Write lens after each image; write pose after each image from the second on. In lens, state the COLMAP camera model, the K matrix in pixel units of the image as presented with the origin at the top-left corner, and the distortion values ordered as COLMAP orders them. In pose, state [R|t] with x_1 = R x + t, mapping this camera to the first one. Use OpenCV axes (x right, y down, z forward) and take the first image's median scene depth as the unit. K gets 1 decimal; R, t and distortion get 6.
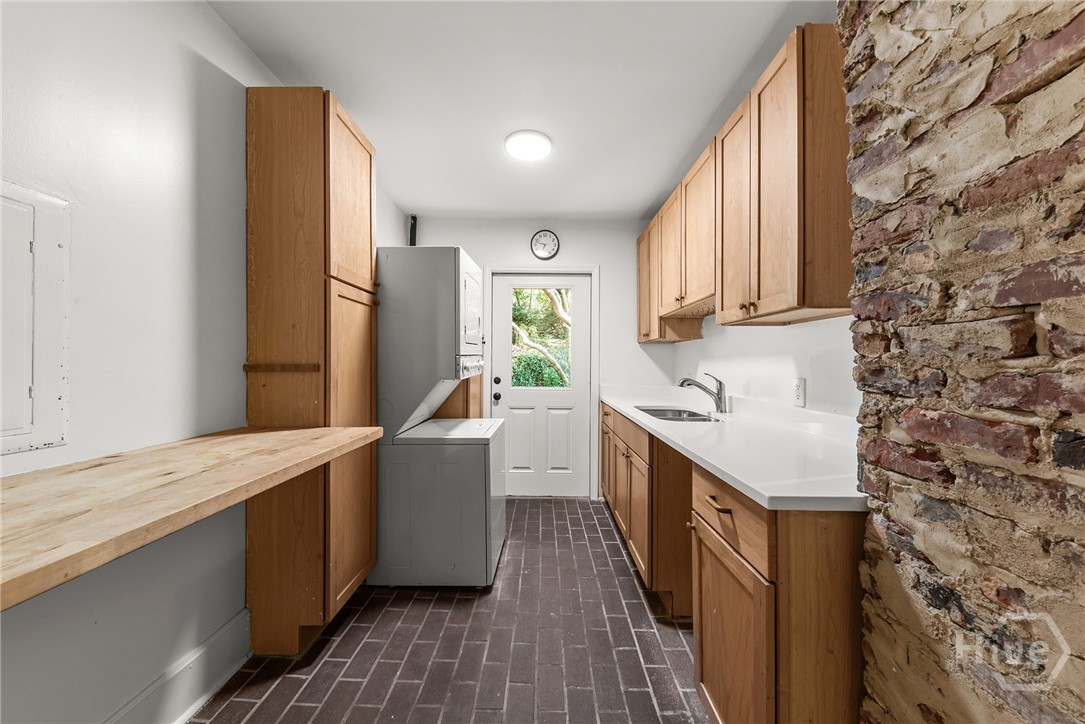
lens RADIAL K [[387.4, 0, 547.2], [0, 387.4, 360.0], [0, 0, 1]] dist [0.008659, 0.000079]
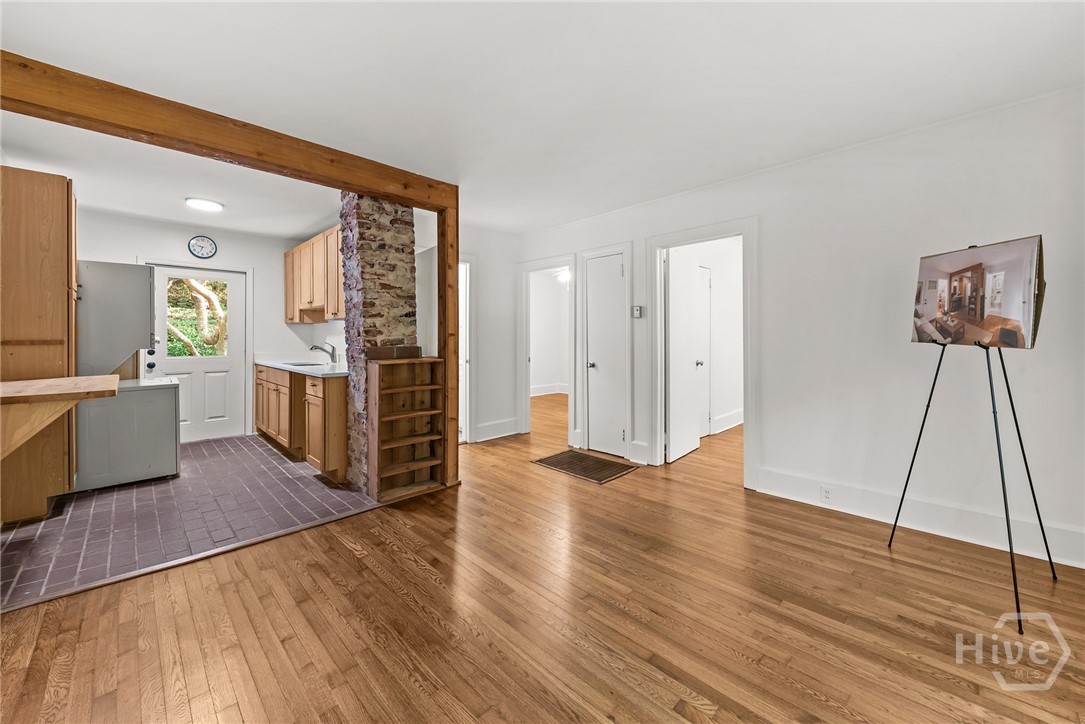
lens RADIAL K [[402.8, 0, 541.8], [0, 402.8, 333.2], [0, 0, 1]] dist [0.000798, -0.000221]
pose [[0.705803, -0.000637, 0.708408, -0.285447], [-0.001379, 0.999996, 0.002274, -0.020372], [-0.708407, -0.002582, 0.705799, -1.360660]]
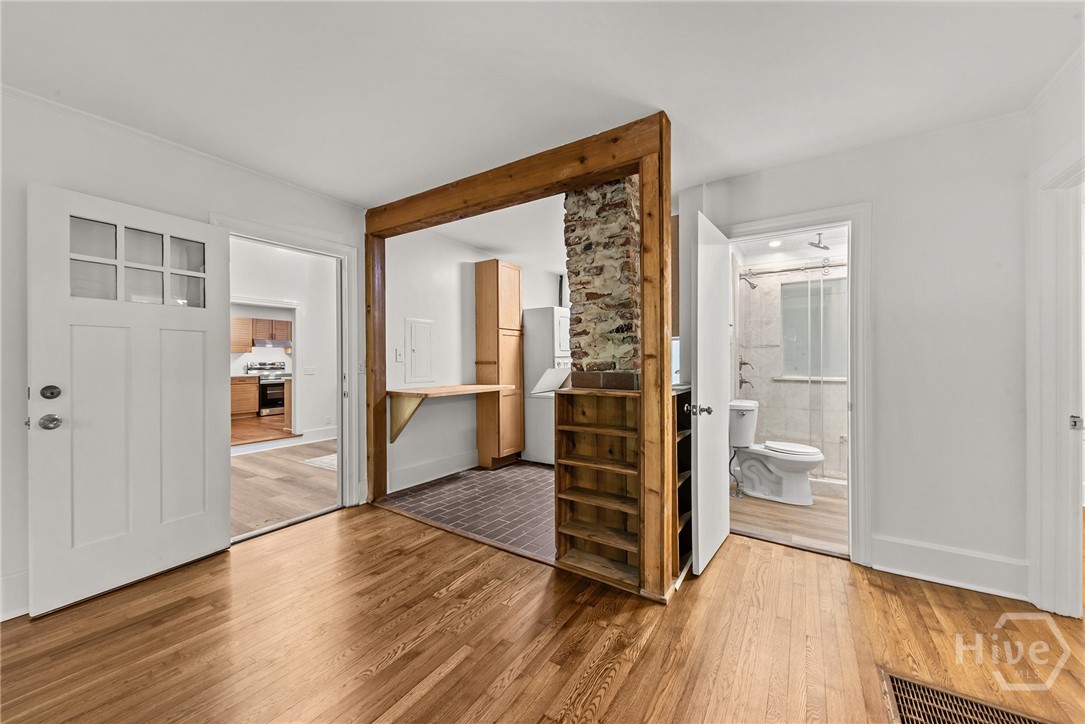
lens RADIAL K [[402.8, 0, 552.3], [0, 402.8, 357.6], [0, 0, 1]] dist [0.000798, -0.000221]
pose [[0.850673, -0.007686, -0.525639, 0.971005], [0.008167, 0.999966, -0.001404, -0.006825], [0.525632, -0.003098, 0.850706, -0.938454]]
